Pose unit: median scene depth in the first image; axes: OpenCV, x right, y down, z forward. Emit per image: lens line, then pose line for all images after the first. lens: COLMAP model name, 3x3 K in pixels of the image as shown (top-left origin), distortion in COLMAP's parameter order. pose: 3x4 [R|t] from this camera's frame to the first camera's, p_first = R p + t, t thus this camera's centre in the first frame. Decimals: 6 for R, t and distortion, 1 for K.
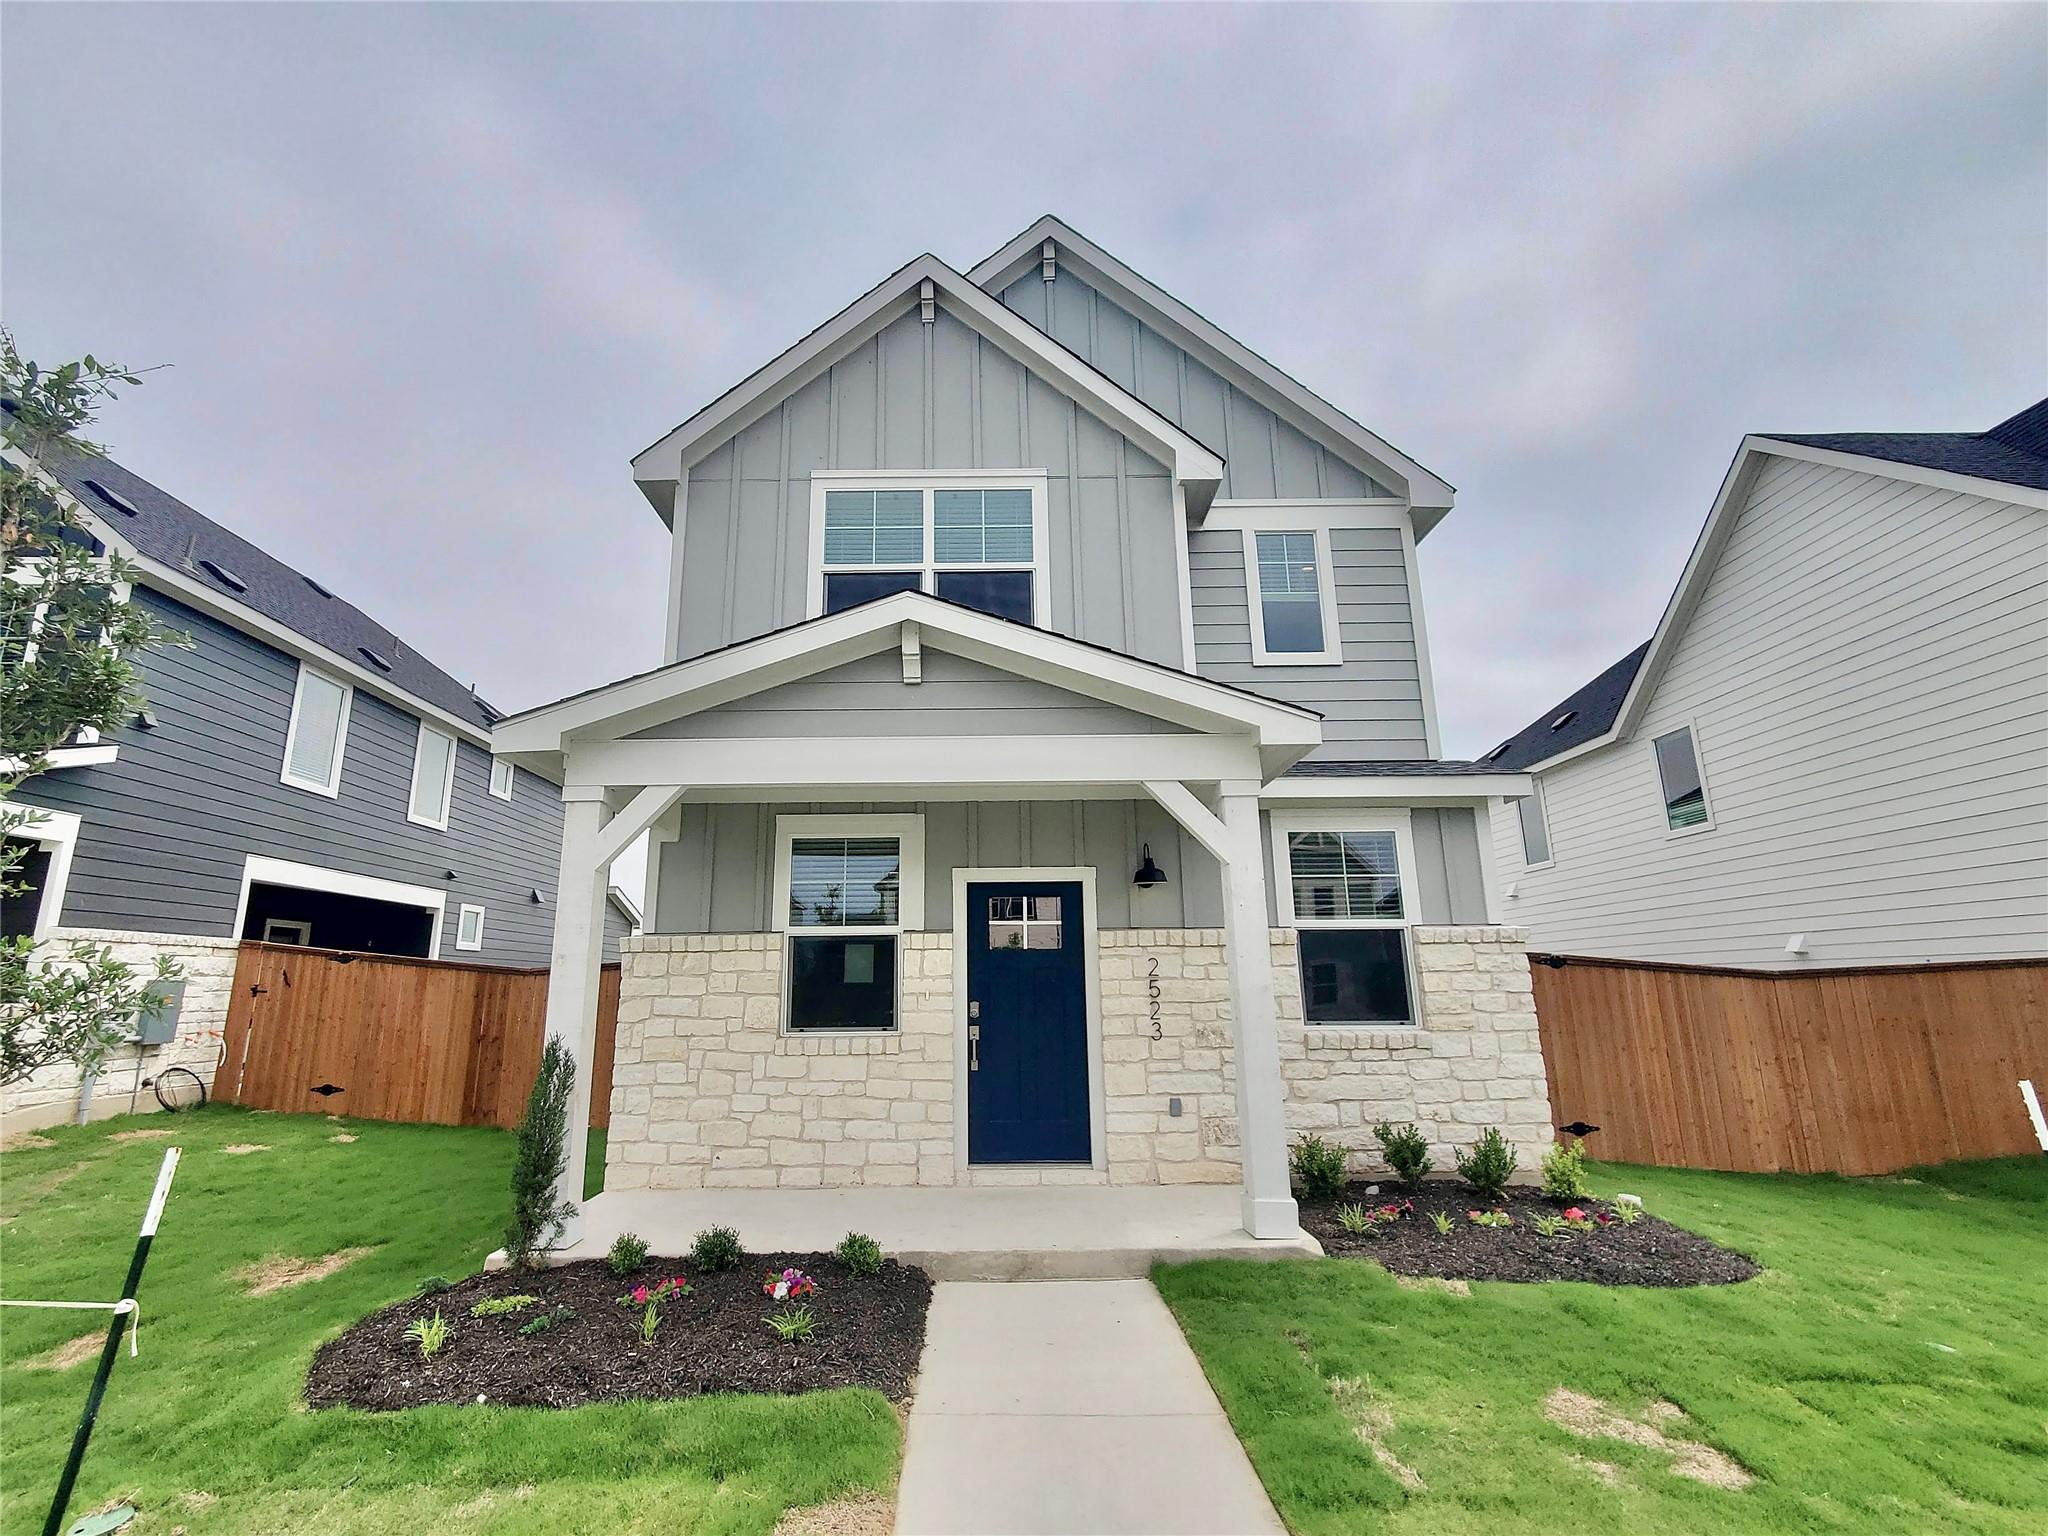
lens RADIAL K [[829.6, 0, 997.5], [0, 829.6, 789.2], [0, 0, 1]] dist [0.008729, 0.000245]
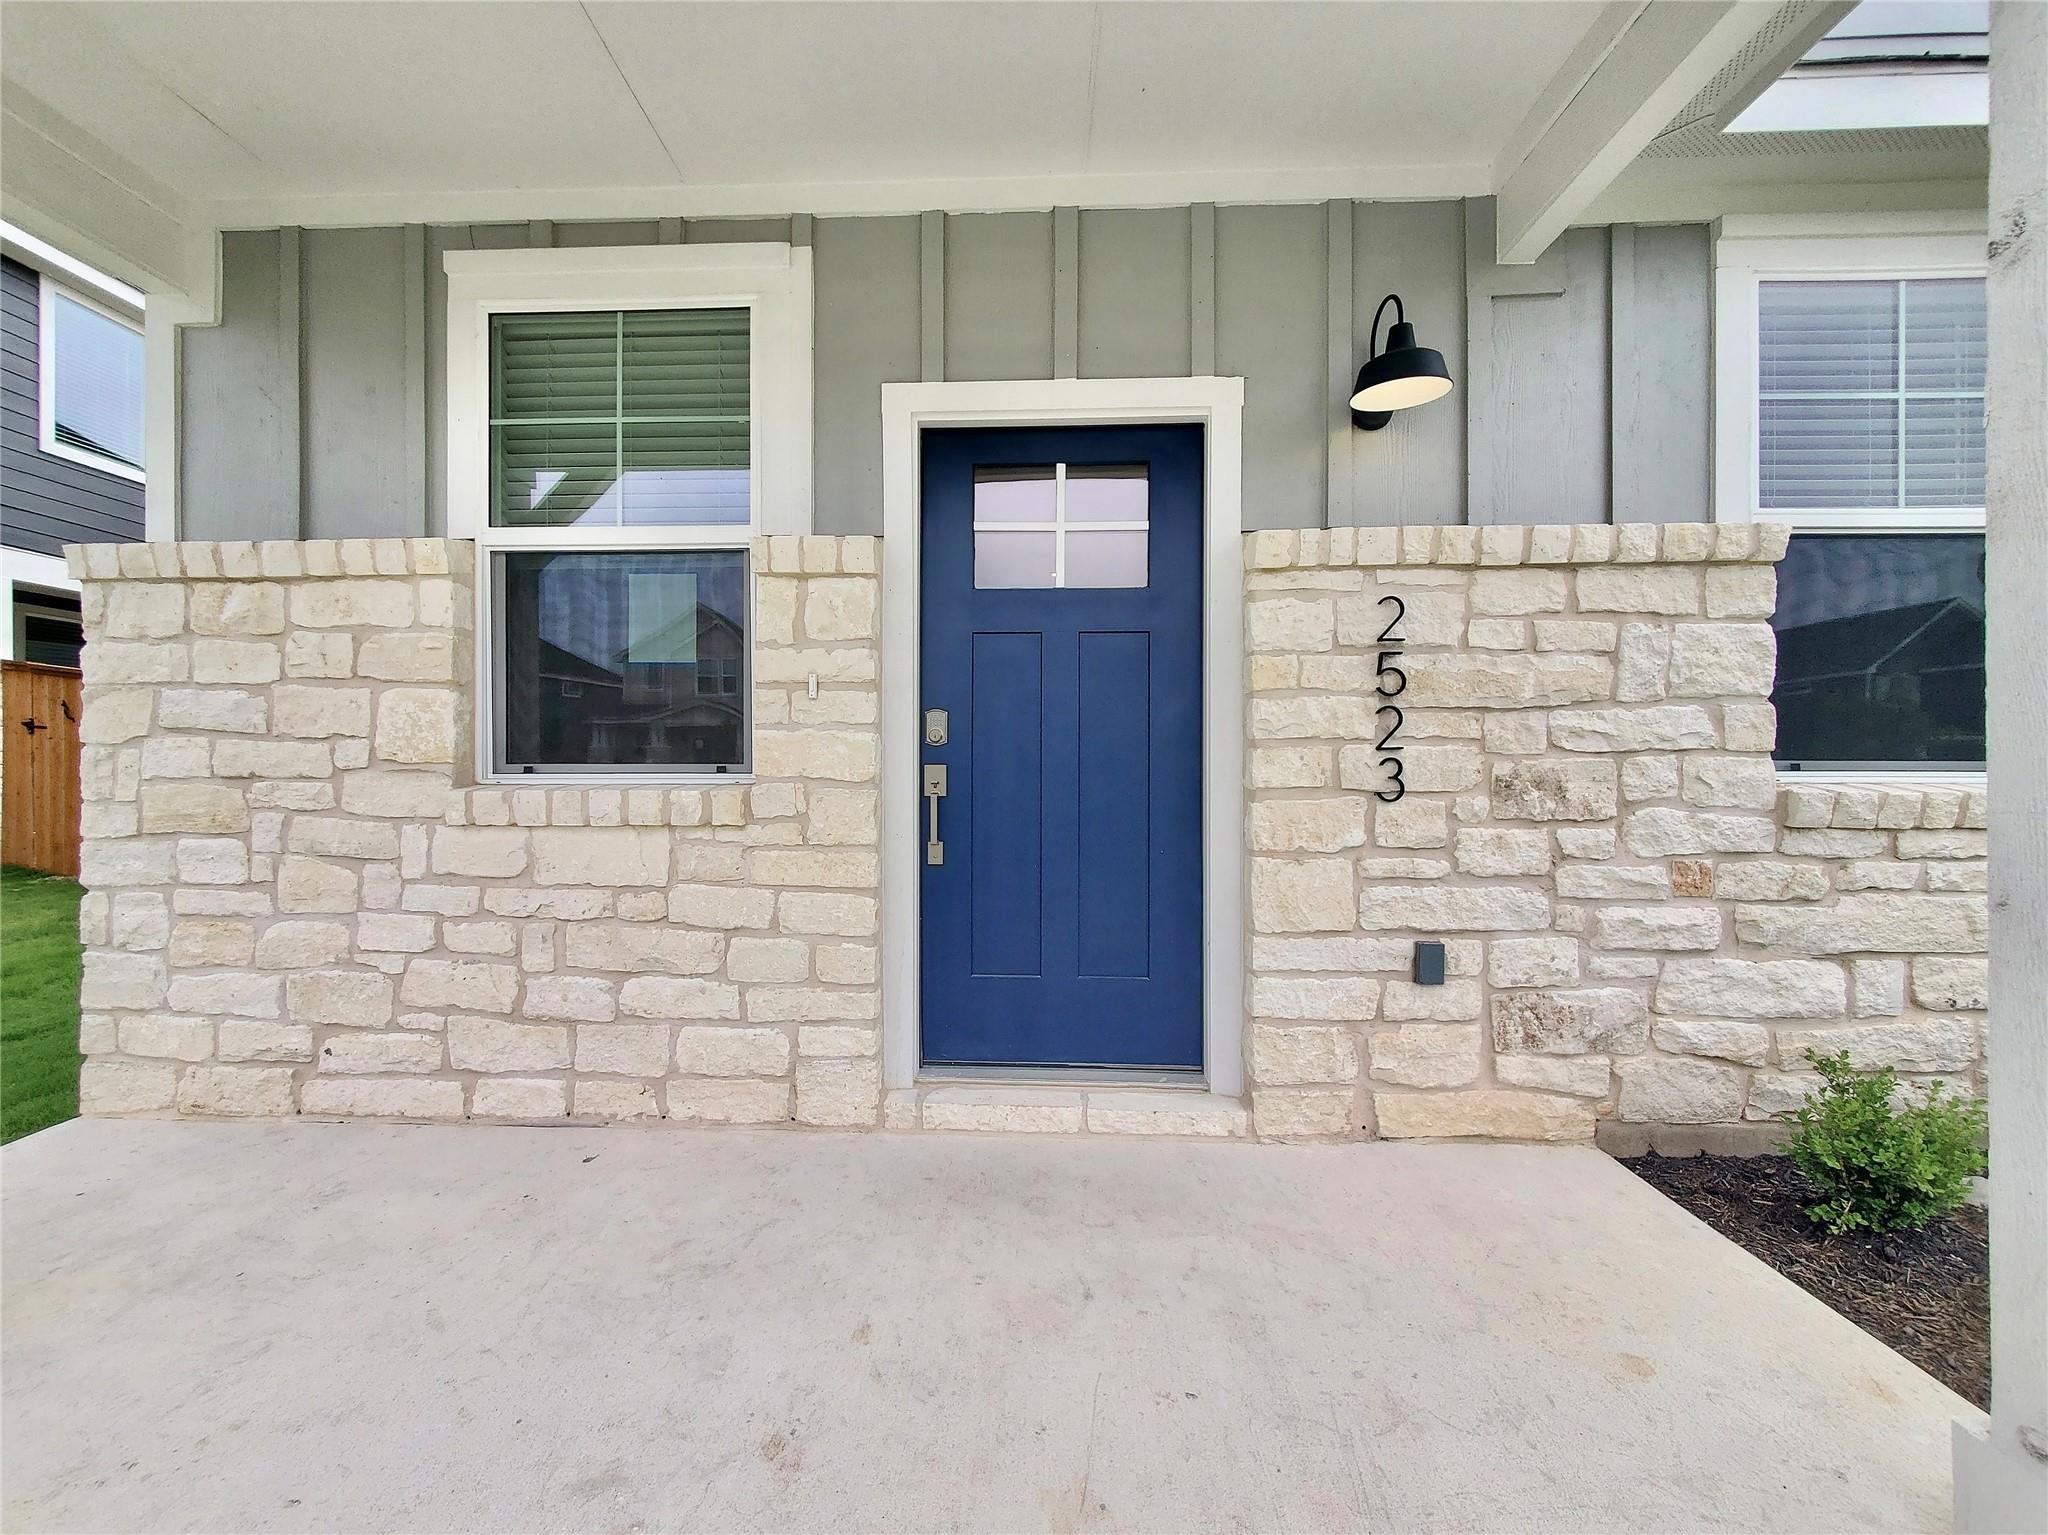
lens RADIAL K [[826.6, 0, 1016.8], [0, 826.6, 770.5], [0, 0, 1]] dist [-0.002512, -0.000448]
pose [[0.999735, 0.012201, -0.019499, 0.022524], [-0.007029, 0.969227, 0.246067, 0.192216], [0.021901, -0.245865, 0.969057, 0.618402]]
